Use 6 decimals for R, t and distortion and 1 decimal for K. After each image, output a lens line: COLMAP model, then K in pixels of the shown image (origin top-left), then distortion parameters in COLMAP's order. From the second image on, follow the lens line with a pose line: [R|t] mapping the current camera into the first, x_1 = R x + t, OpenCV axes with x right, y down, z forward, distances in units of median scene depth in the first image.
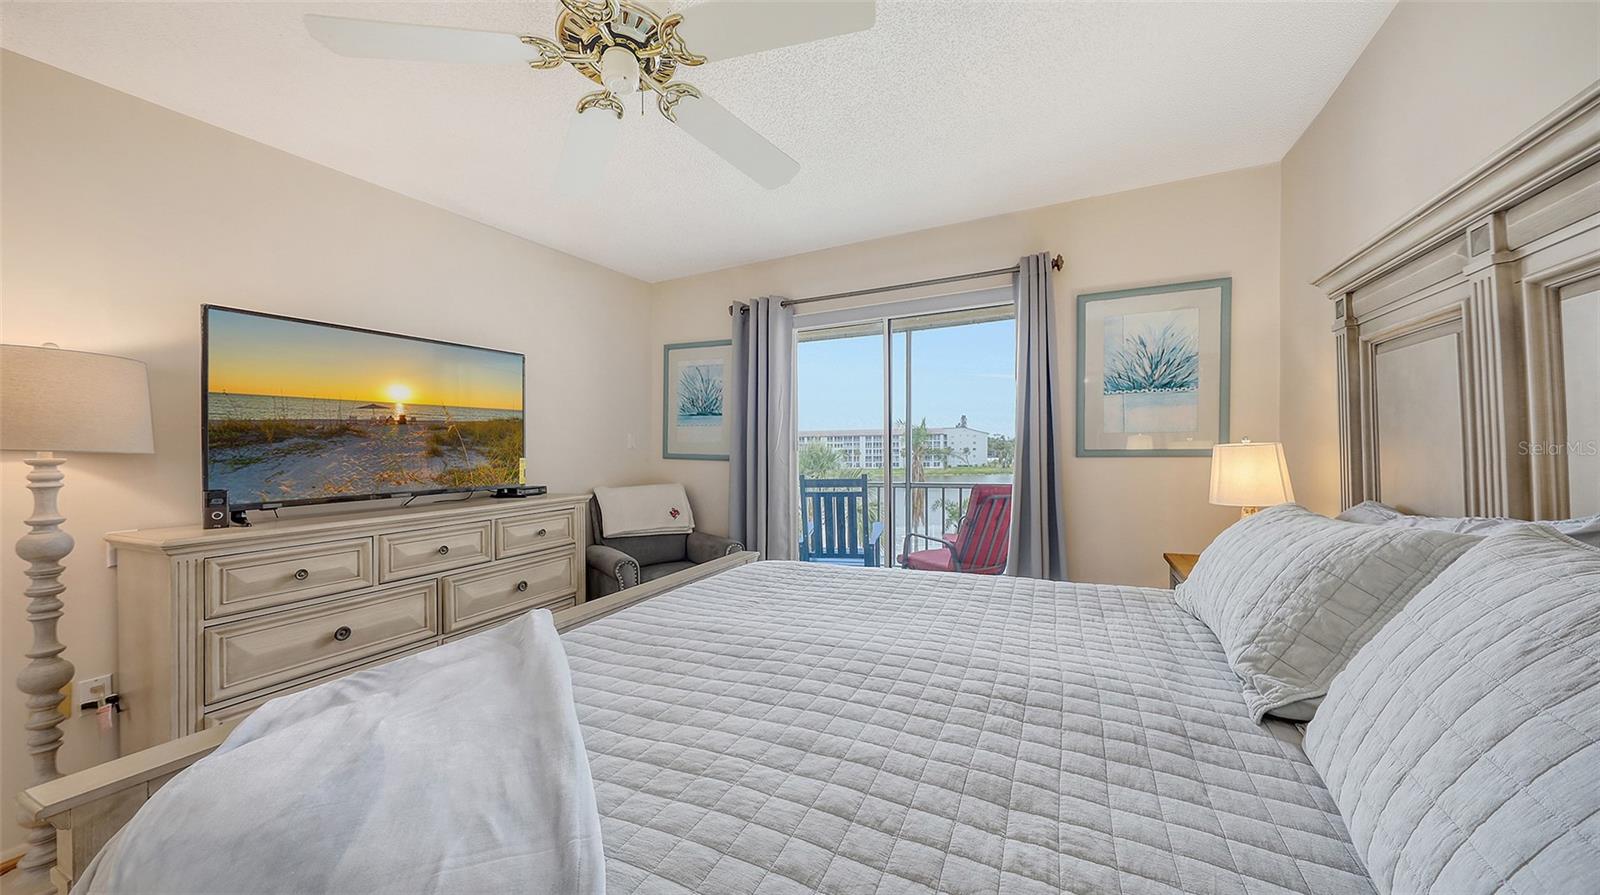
lens RADIAL K [[560.2, 0, 809.8], [0, 560.2, 444.1], [0, 0, 1]] dist [0.000293, -0.000012]
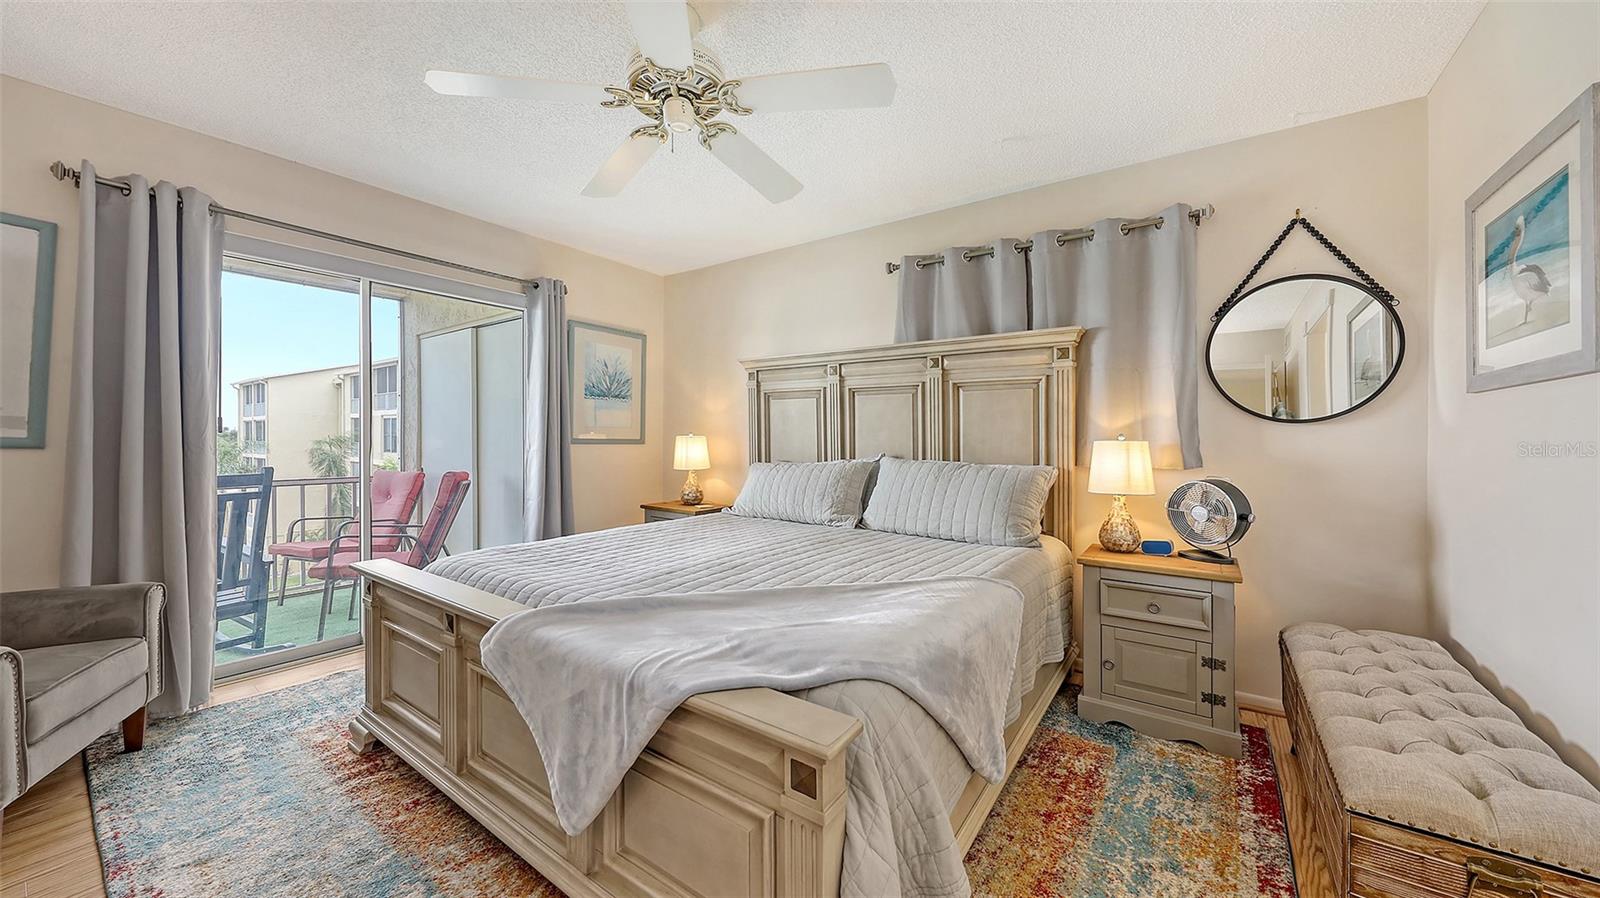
lens RADIAL K [[567.2, 0, 798.5], [0, 567.2, 443.1], [0, 0, 1]] dist [0.019963, 0.000009]
pose [[0.172239, 0.008084, 0.985022, -0.782677], [-0.013292, 0.999894, -0.005882, 0.023524], [-0.984966, -0.012080, 0.172328, 0.259649]]
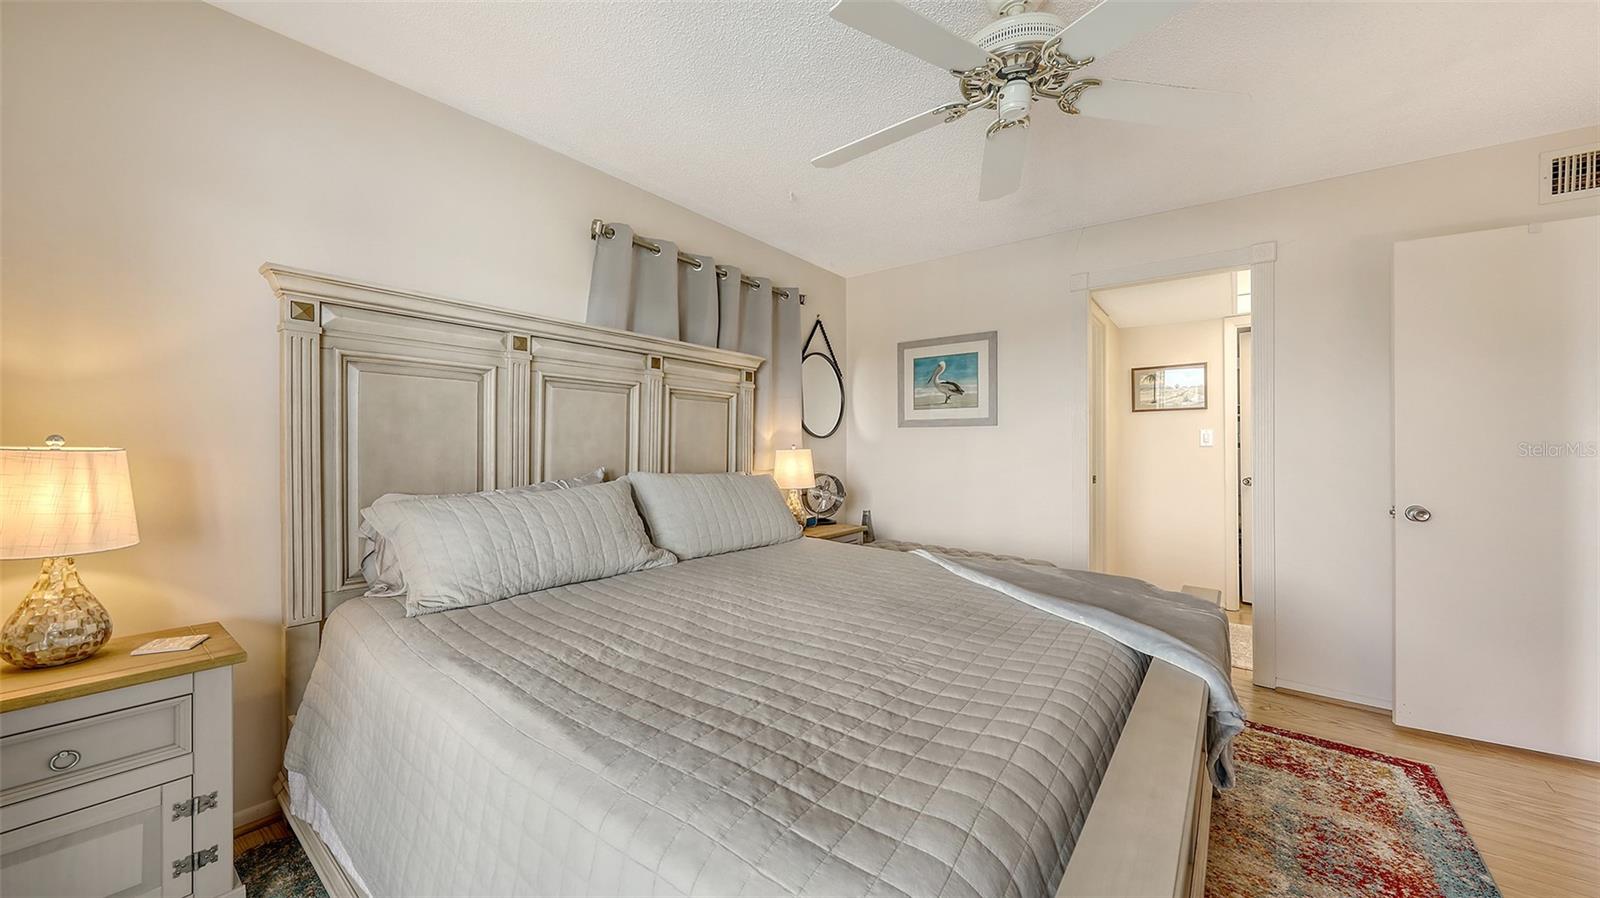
lens RADIAL K [[567.2, 0, 798.5], [0, 567.2, 443.1], [0, 0, 1]] dist [0.019963, 0.000009]
pose [[-0.974057, 0.016295, 0.225714, -0.086017], [0.013031, 0.999788, -0.015943, 0.013835], [-0.225926, -0.012588, -0.974063, 1.112255]]
